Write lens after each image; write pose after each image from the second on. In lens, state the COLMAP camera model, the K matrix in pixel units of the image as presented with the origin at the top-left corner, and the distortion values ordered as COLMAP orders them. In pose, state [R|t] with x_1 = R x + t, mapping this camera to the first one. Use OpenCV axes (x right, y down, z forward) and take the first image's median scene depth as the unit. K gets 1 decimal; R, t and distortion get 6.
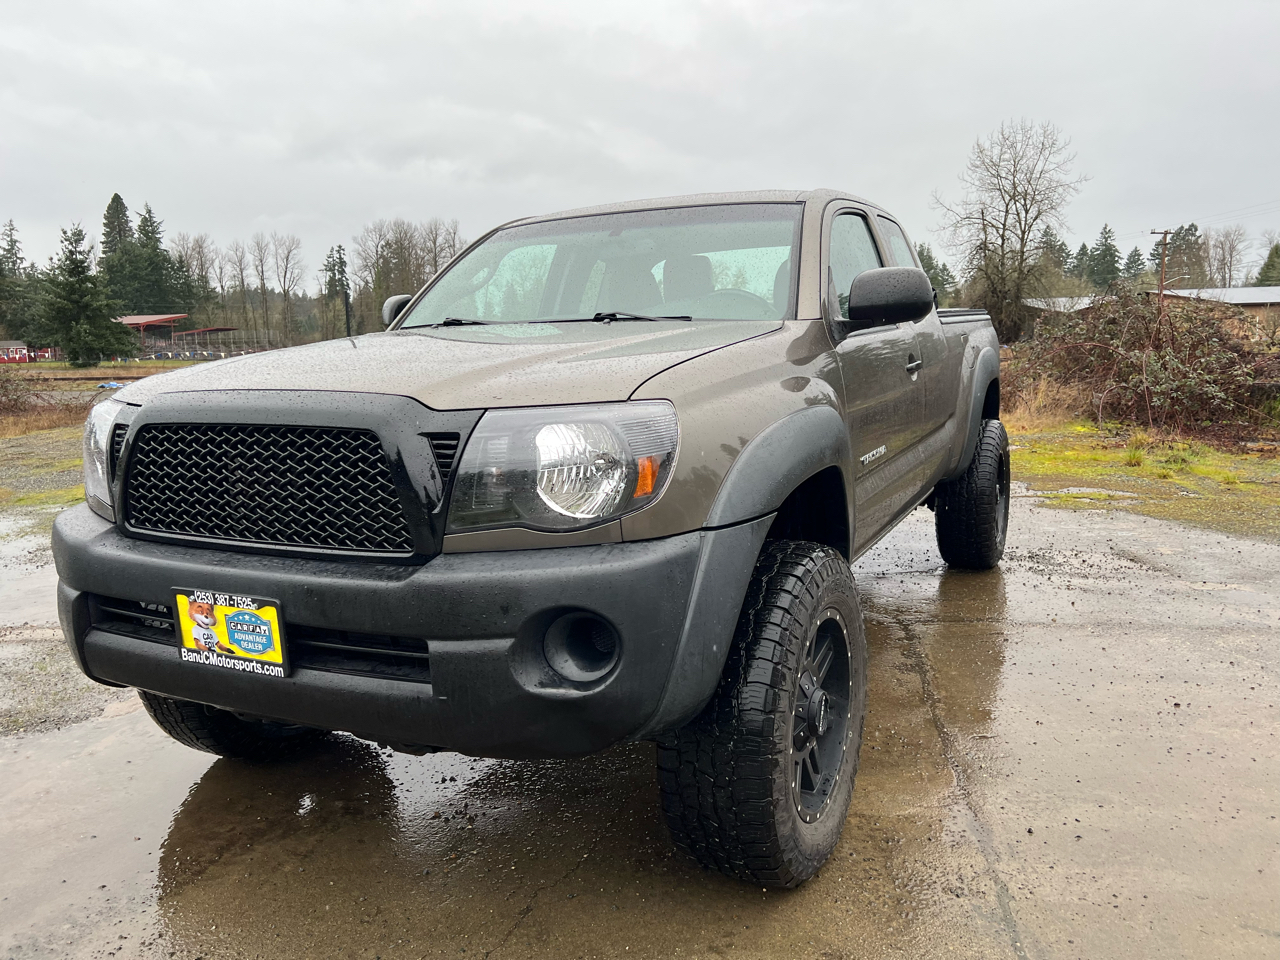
lens RADIAL K [[964.2, 0, 655.3], [0, 964.2, 482.1], [0, 0, 1]] dist [0.035180, -0.036339]
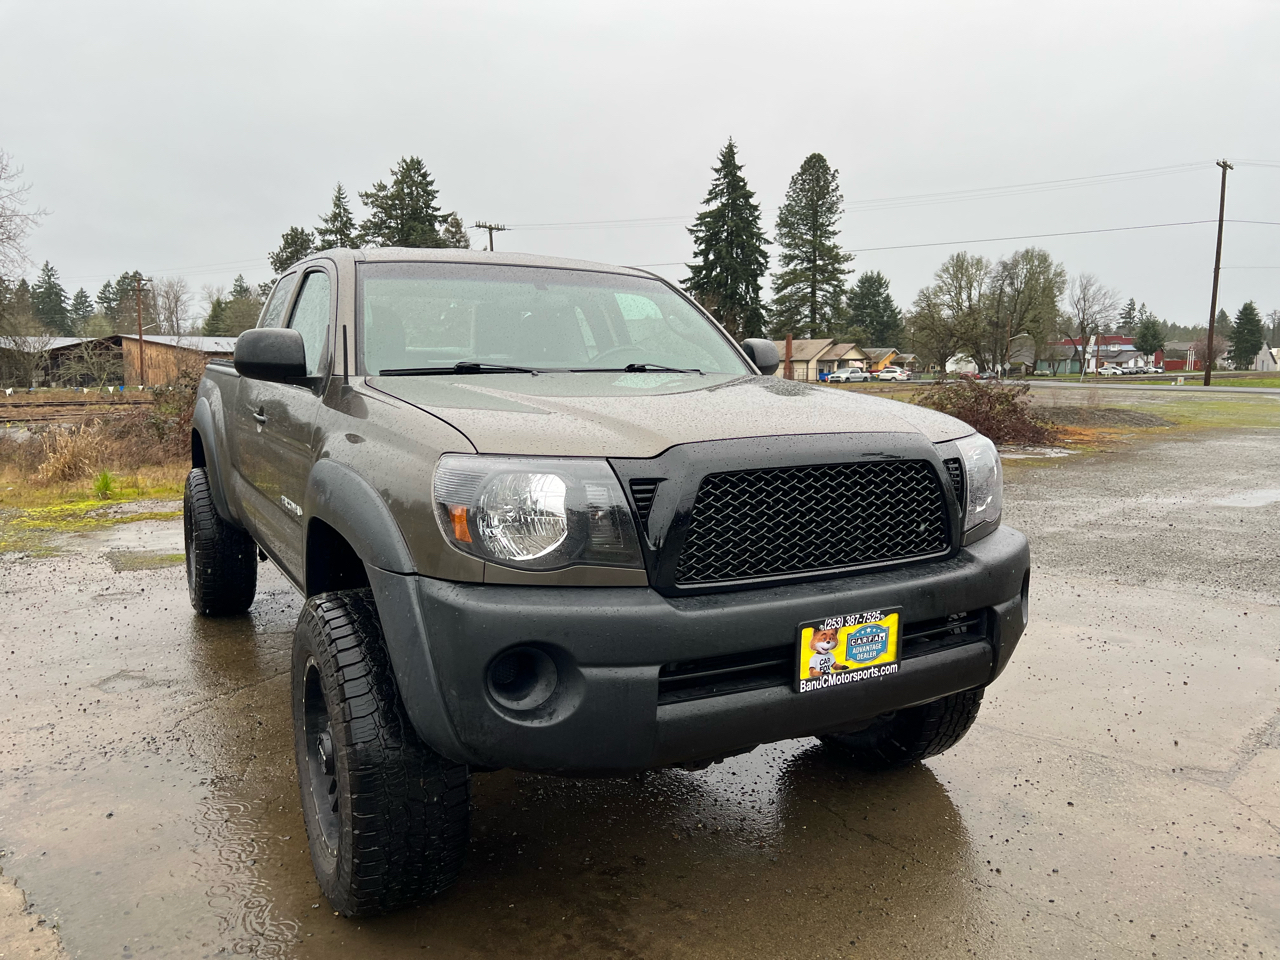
lens RADIAL K [[956.4, 0, 654.9], [0, 956.4, 488.5], [0, 0, 1]] dist [0.065994, -0.081596]
pose [[0.550838, -0.077765, 0.830982, -1.424166], [0.109348, 0.993792, 0.020517, -0.074625], [-0.827418, 0.079565, 0.555921, 0.538264]]
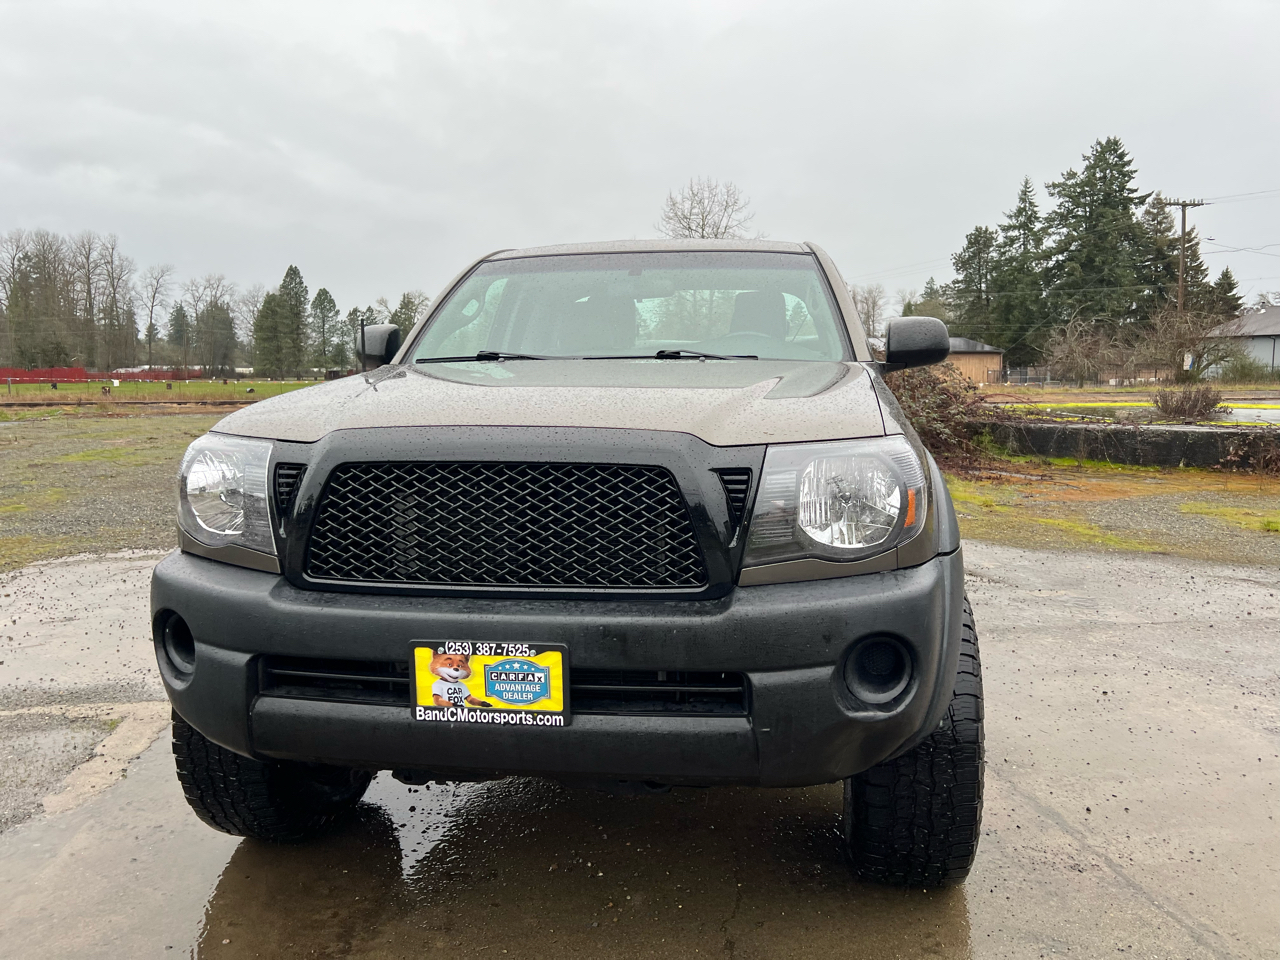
lens RADIAL K [[957.8, 0, 655.4], [0, 957.8, 479.4], [0, 0, 1]] dist [0.062369, -0.074010]
pose [[0.952581, -0.014326, 0.303948, -0.547787], [0.025906, 0.999083, -0.034103, -0.006171], [-0.303181, 0.040360, 0.952078, 0.058003]]
